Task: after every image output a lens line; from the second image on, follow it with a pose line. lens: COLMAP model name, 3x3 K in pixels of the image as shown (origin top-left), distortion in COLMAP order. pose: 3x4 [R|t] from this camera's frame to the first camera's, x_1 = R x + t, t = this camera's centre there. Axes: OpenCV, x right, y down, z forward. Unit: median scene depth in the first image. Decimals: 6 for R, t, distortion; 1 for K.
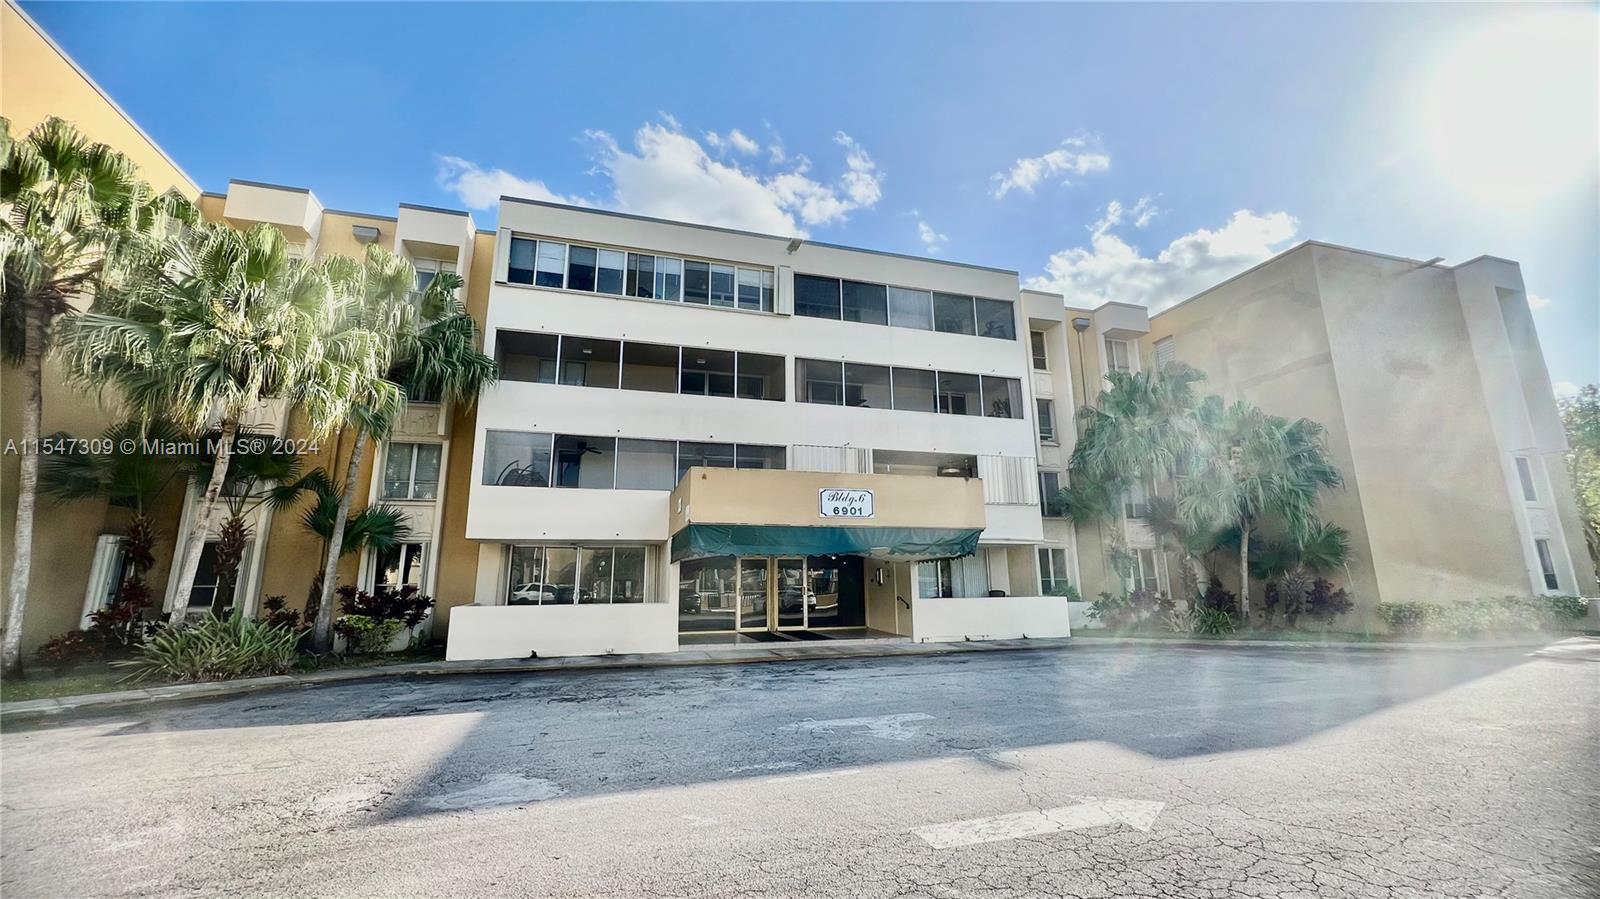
lens RADIAL K [[641.6, 0, 810.0], [0, 641.6, 444.9], [0, 0, 1]] dist [-0.000853, 0.000903]
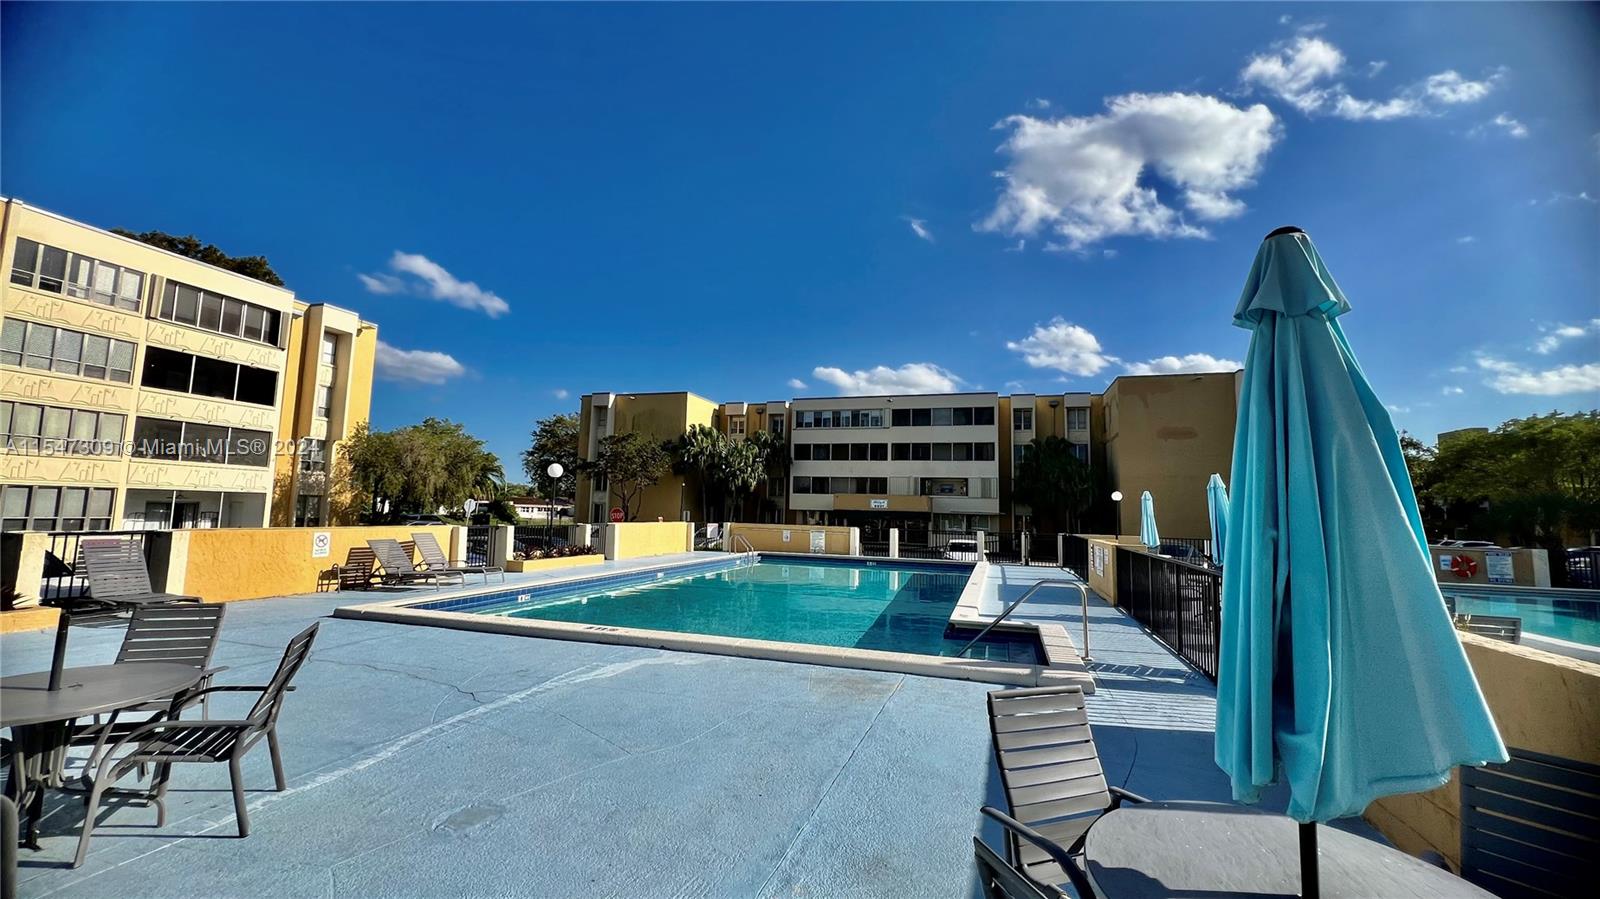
lens RADIAL K [[641.6, 0, 785.5], [0, 641.6, 454.3], [0, 0, 1]] dist [-0.000853, 0.000903]
pose [[0.822949, -0.017209, -0.567855, 1.176614], [0.082352, 0.992598, 0.089265, -0.381522], [0.562115, -0.120225, 0.818274, -1.499505]]
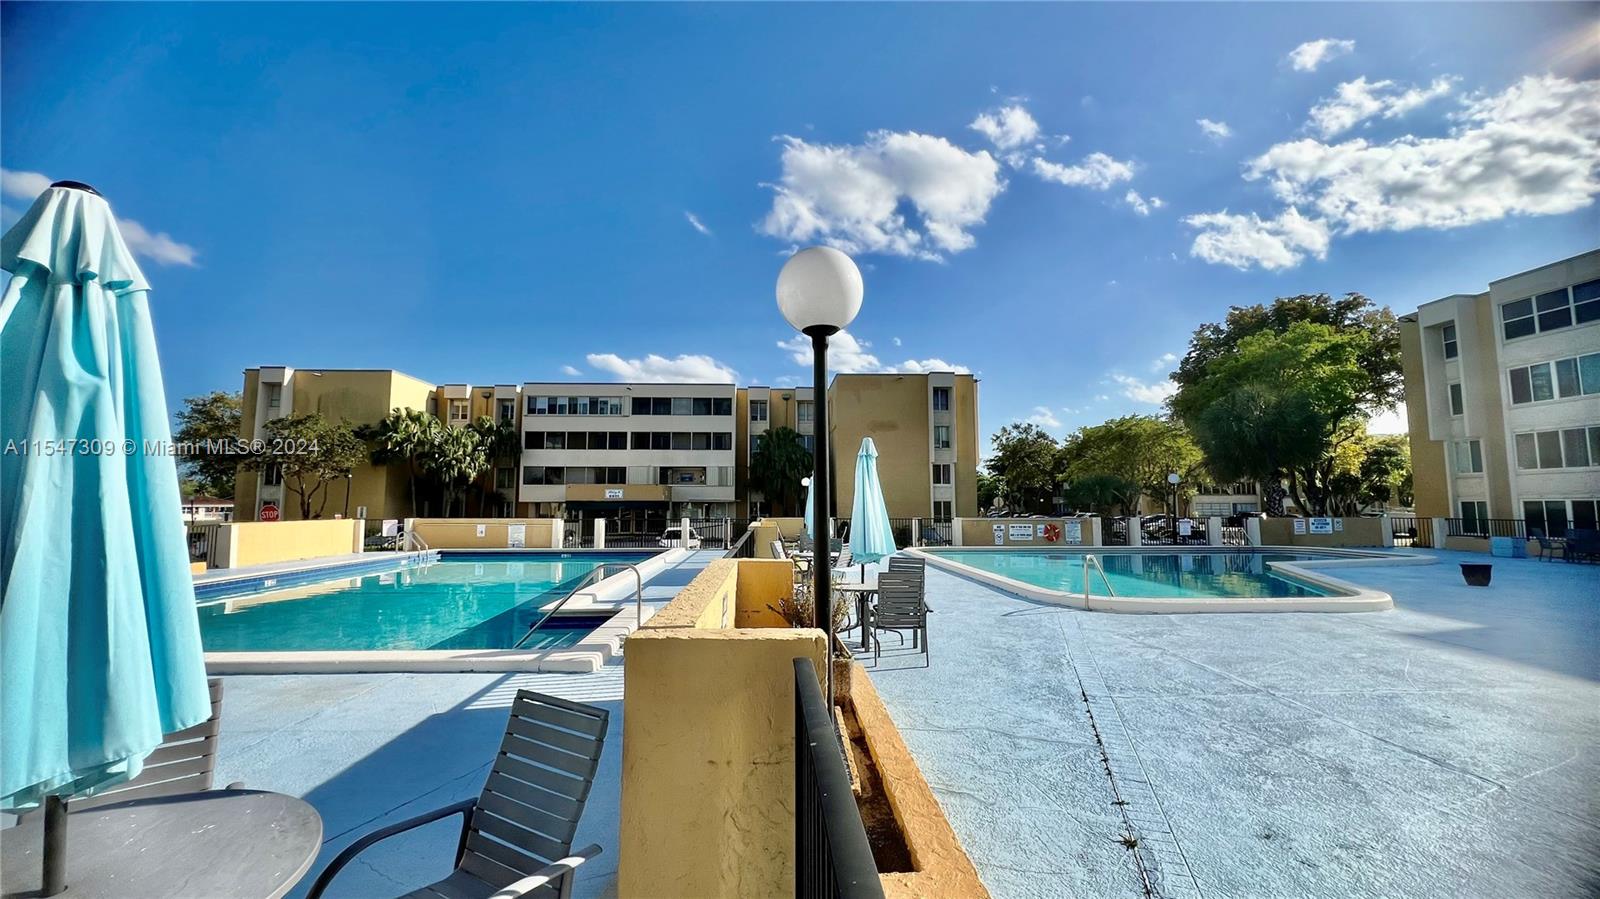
lens RADIAL K [[641.6, 0, 800.3], [0, 641.6, 436.5], [0, 0, 1]] dist [-0.000853, 0.000903]
pose [[0.968604, -0.015816, -0.248107, 1.347368], [0.041029, 0.994459, 0.096785, -0.357826], [0.245201, -0.103925, 0.963886, -1.408862]]
